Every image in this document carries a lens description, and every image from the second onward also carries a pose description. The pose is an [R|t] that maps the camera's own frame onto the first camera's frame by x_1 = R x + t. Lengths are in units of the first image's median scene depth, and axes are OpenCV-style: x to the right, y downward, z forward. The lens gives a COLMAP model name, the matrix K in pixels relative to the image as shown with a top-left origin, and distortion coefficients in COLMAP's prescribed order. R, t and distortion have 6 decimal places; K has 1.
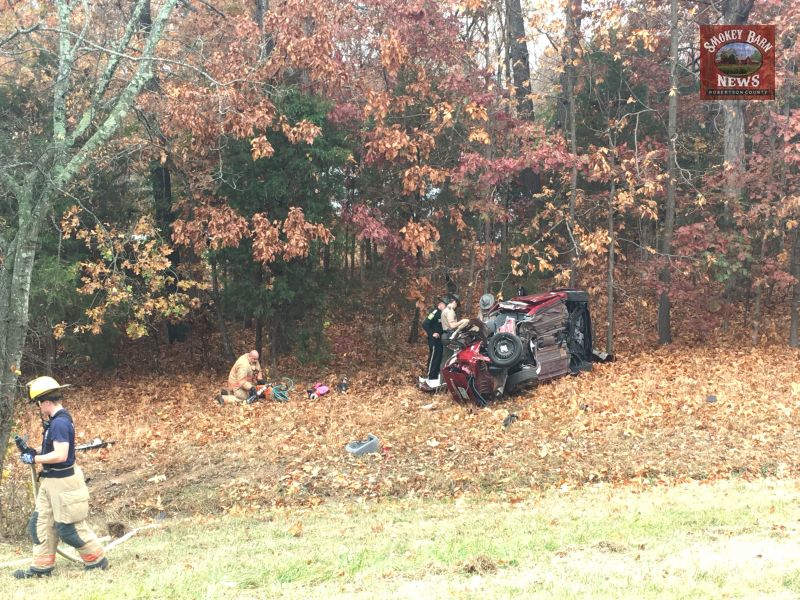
lens RADIAL K [[1305.4, 0, 400.0], [0, 1305.4, 300.0], [0, 0, 1]] dist [-0.002807, 0.000000]
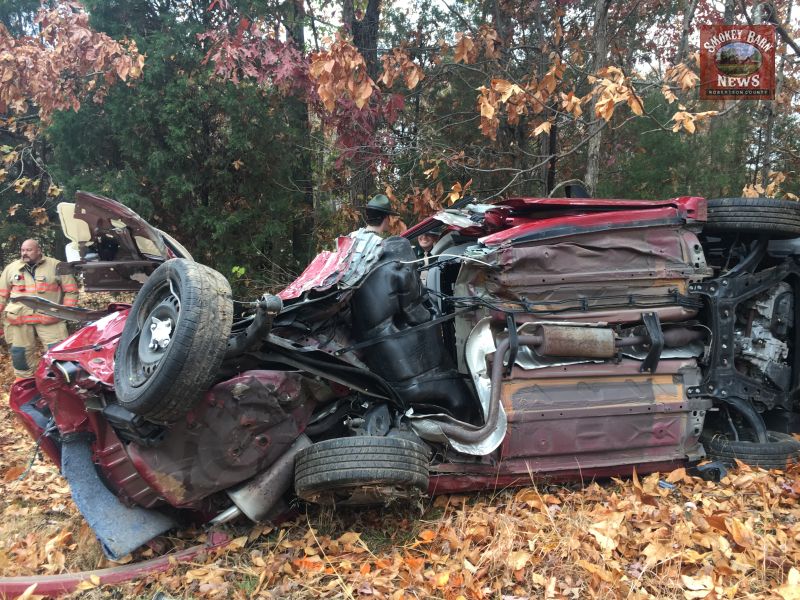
lens RADIAL K [[674.4, 0, 400.1], [0, 674.4, 300.0], [0, 0, 1]] dist [0.051052, -0.062287]
pose [[0.832044, 0.069620, -0.550323, 0.158950], [-0.087543, 0.996141, -0.006340, 0.025827], [0.547758, 0.053452, 0.834928, 0.836290]]
